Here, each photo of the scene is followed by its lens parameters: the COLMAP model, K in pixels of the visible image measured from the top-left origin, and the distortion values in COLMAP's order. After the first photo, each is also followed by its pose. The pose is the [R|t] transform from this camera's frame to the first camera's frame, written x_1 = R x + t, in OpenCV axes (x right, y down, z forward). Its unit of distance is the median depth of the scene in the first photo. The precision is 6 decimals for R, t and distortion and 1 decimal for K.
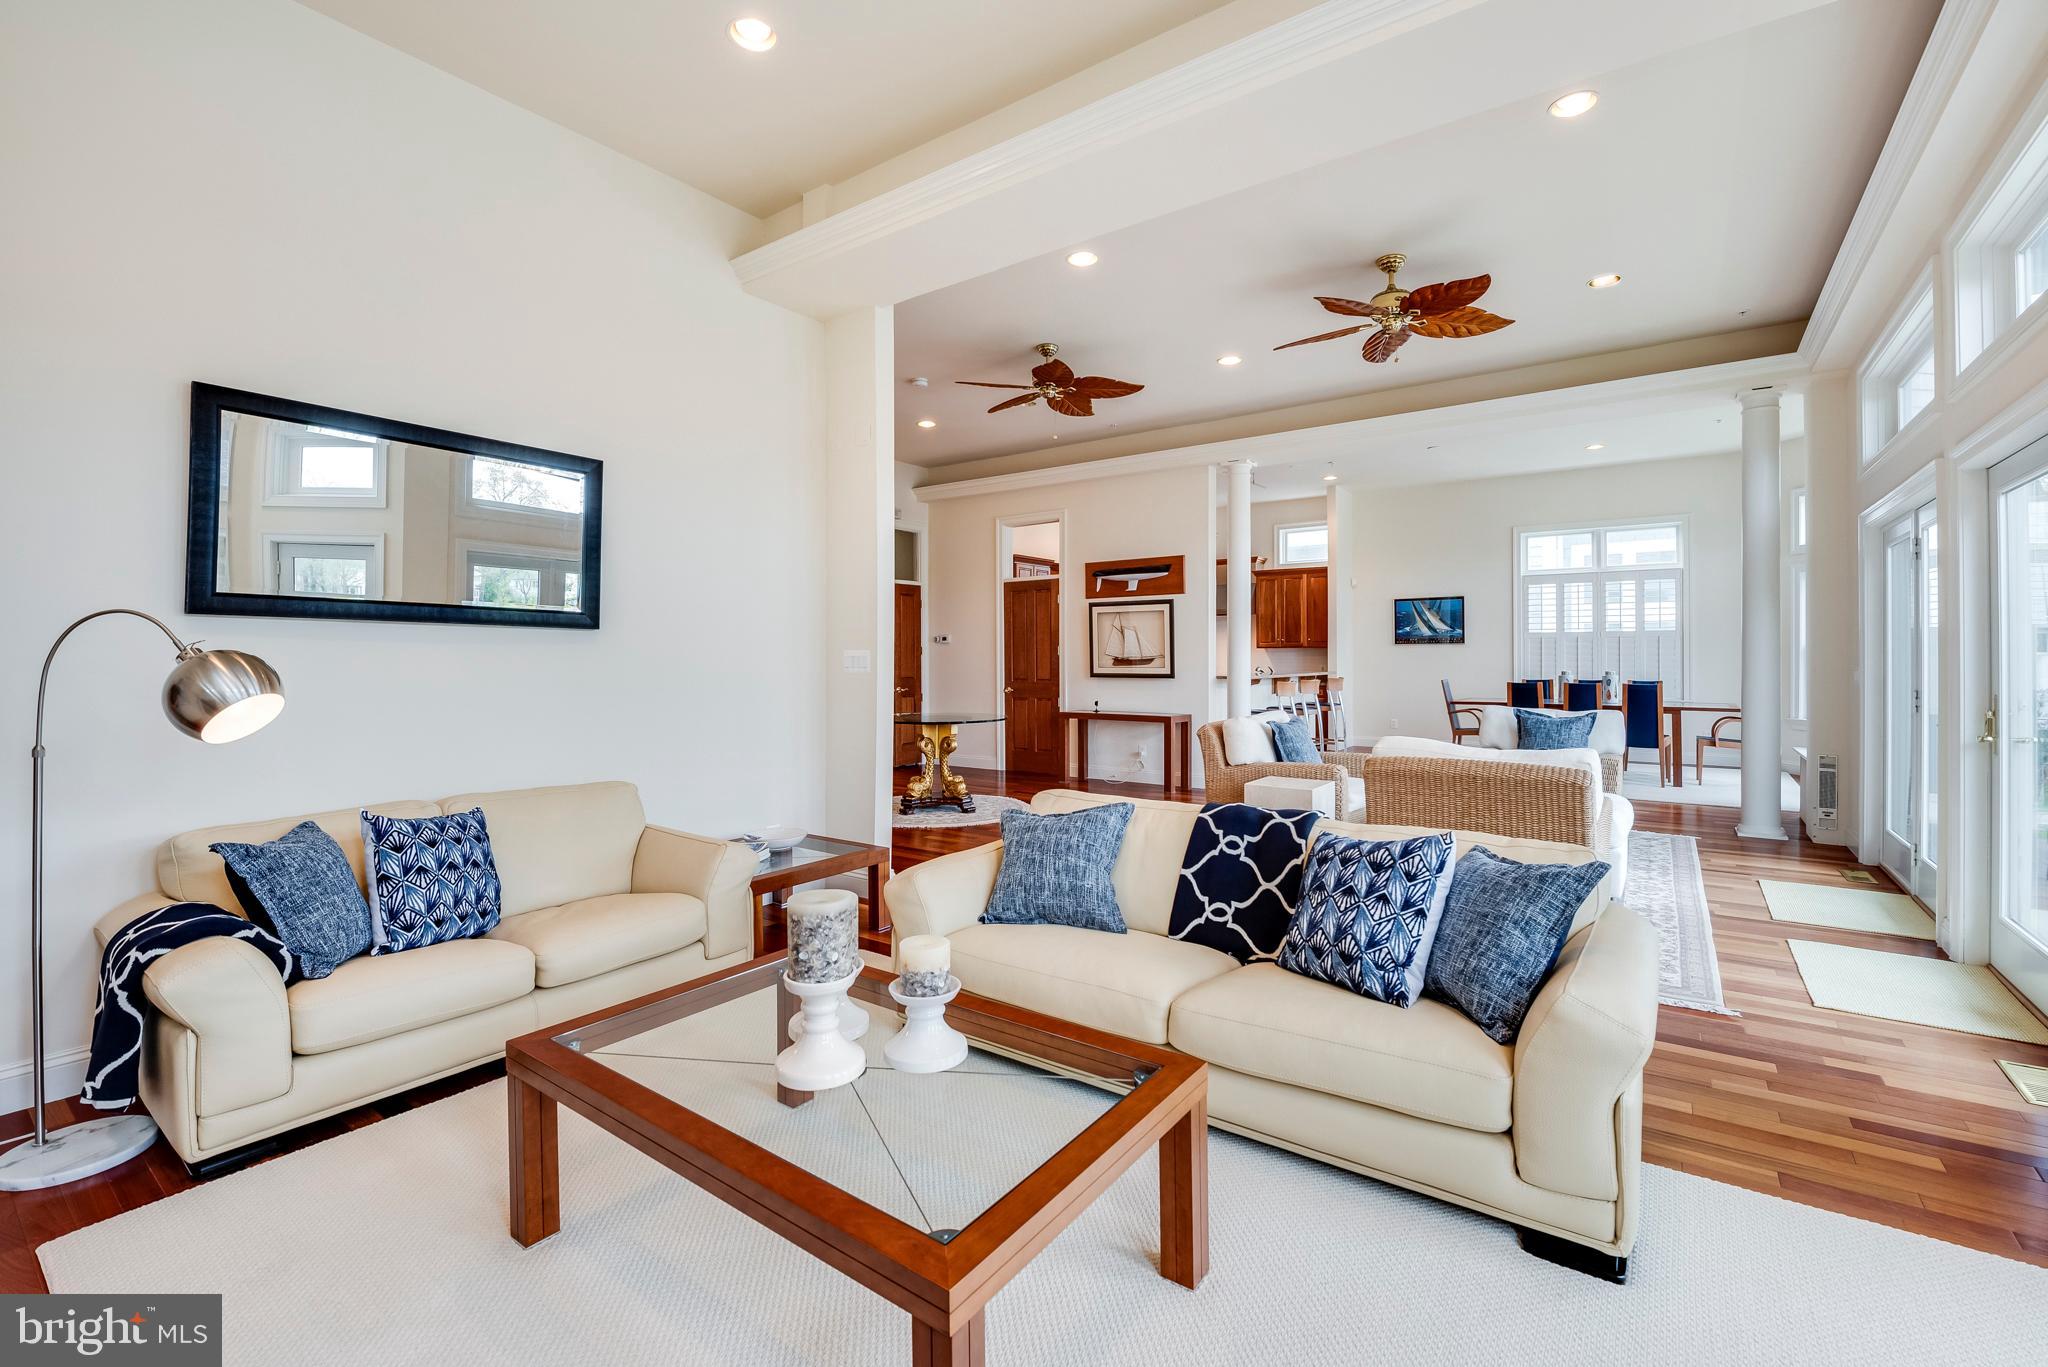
lens RADIAL K [[903.4, 0, 1021.9], [0, 903.4, 676.1], [0, 0, 1]] dist [-0.013342, -0.000084]
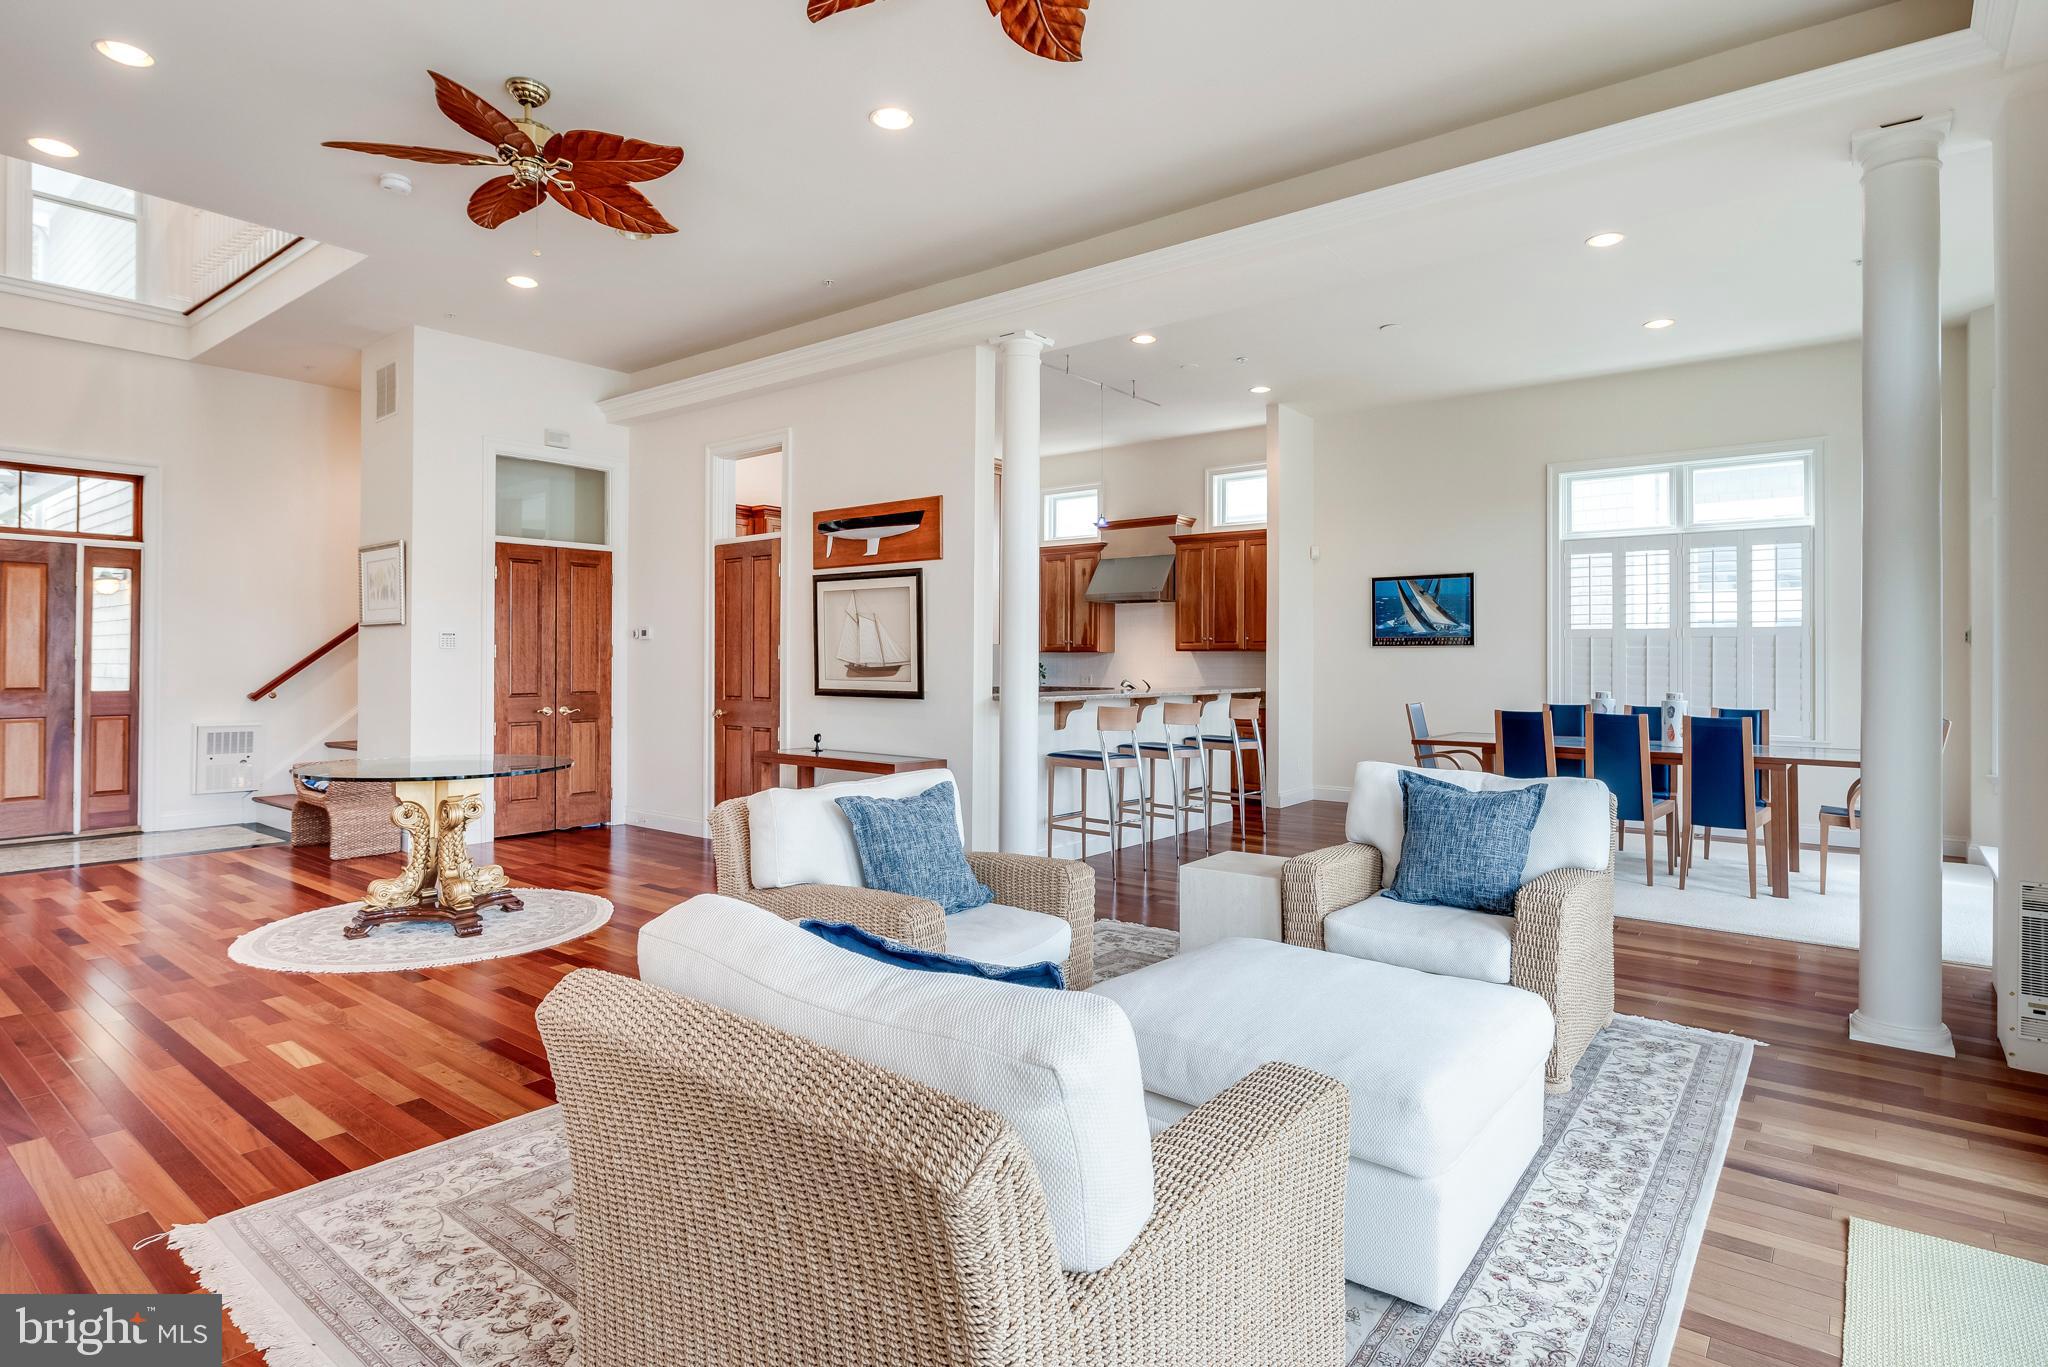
lens RADIAL K [[1088.8, 0, 1021.3], [0, 1088.8, 676.1], [0, 0, 1]] dist [-0.002901, 0.000089]
pose [[0.999244, 0.008114, -0.038030, 0.241105], [-0.008358, 0.999945, -0.006283, -0.008254], [0.037977, 0.006597, 0.999257, 0.252852]]
